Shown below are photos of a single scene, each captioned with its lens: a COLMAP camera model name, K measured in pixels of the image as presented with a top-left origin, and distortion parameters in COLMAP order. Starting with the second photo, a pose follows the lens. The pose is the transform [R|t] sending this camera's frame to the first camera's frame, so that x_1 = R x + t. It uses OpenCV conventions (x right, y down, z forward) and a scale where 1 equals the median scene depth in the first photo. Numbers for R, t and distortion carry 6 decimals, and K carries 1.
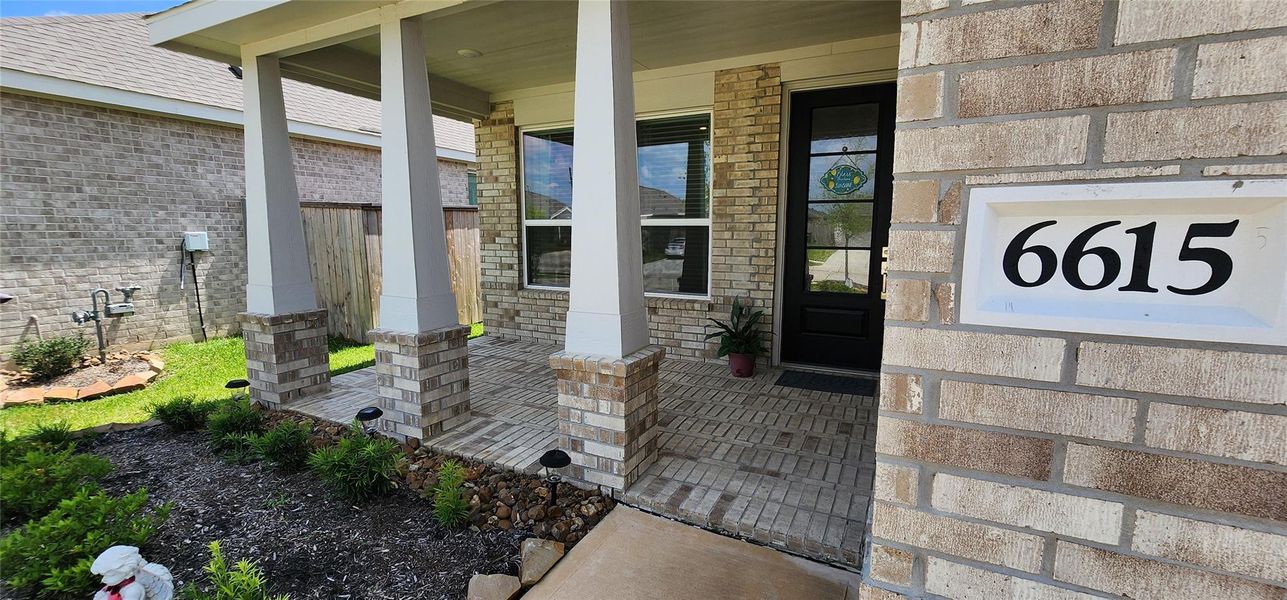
lens RADIAL K [[530.2, 0, 639.9], [0, 530.2, 303.0], [0, 0, 1]] dist [-0.001493, -0.000517]
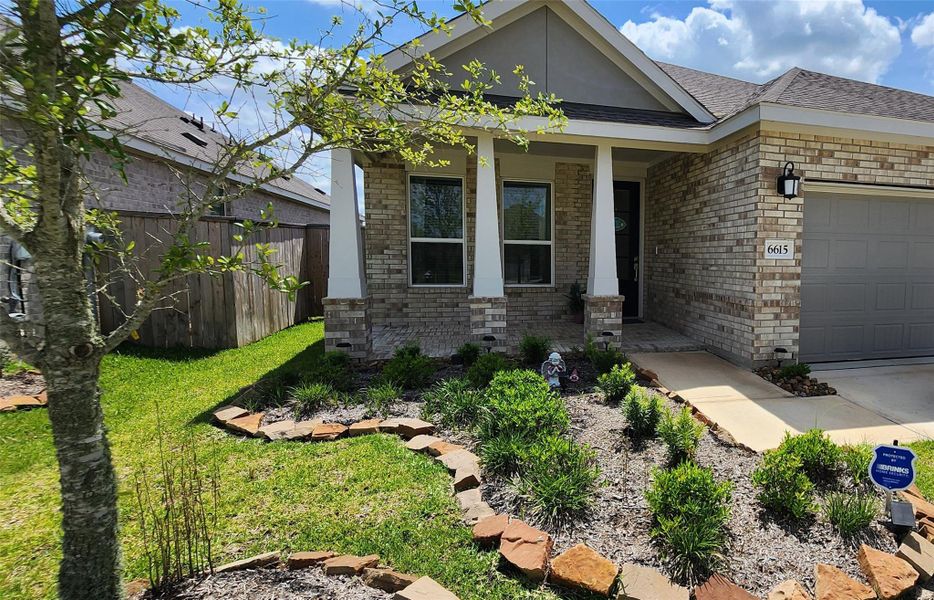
lens RADIAL K [[526.7, 0, 638.9], [0, 526.7, 300.0], [0, 0, 1]] dist [0.001889, 0.000436]
pose [[0.713429, -0.049690, 0.698964, -0.862461], [0.083092, 0.996444, -0.013972, 0.085066], [-0.695784, 0.068046, 0.715021, -0.440985]]
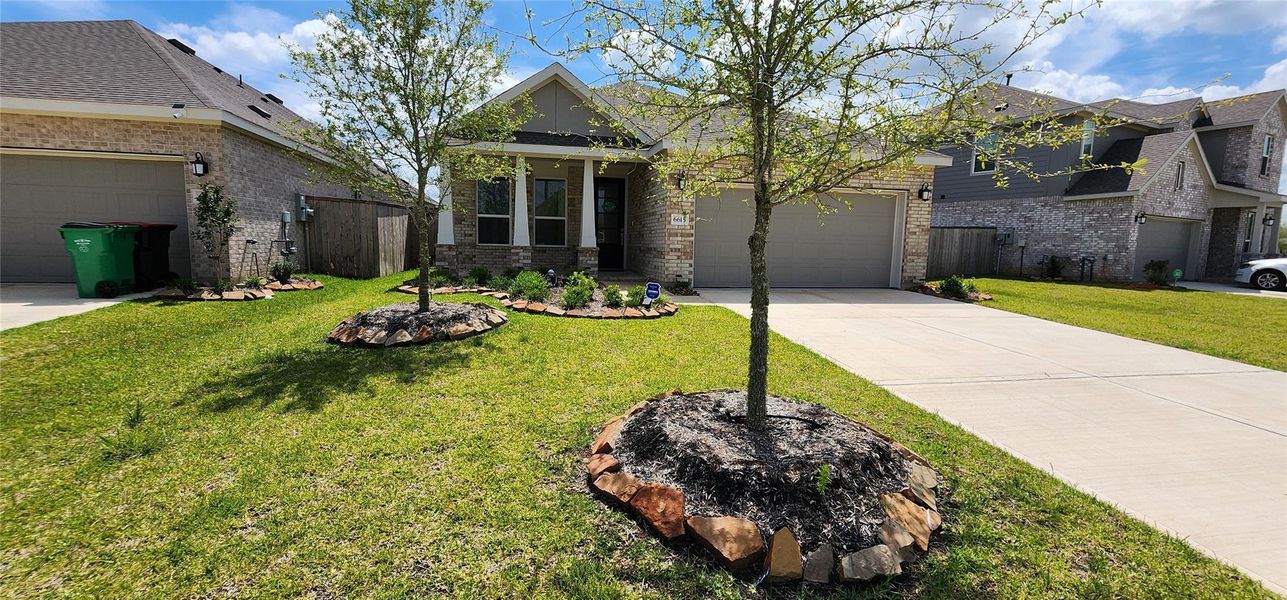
lens RADIAL K [[530.2, 0, 639.9], [0, 530.2, 303.0], [0, 0, 1]] dist [-0.001493, -0.000517]
pose [[0.776139, -0.054243, 0.628225, -1.252737], [0.063762, 0.997938, 0.007390, 0.274845], [-0.627330, 0.034321, 0.777997, -1.298493]]
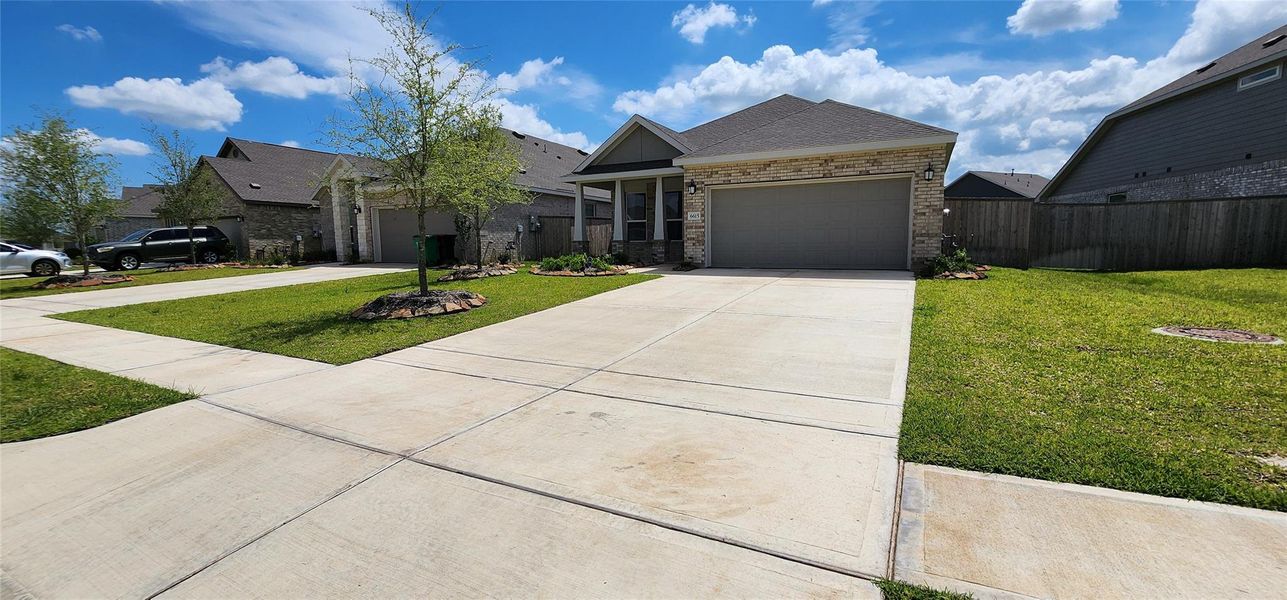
lens RADIAL K [[530.2, 0, 639.9], [0, 530.2, 303.0], [0, 0, 1]] dist [-0.001493, -0.000517]
pose [[0.999876, -0.006286, -0.014429, -0.111590], [0.005847, 0.999525, -0.030243, 0.499849], [0.014612, 0.030155, 0.999438, -2.494715]]
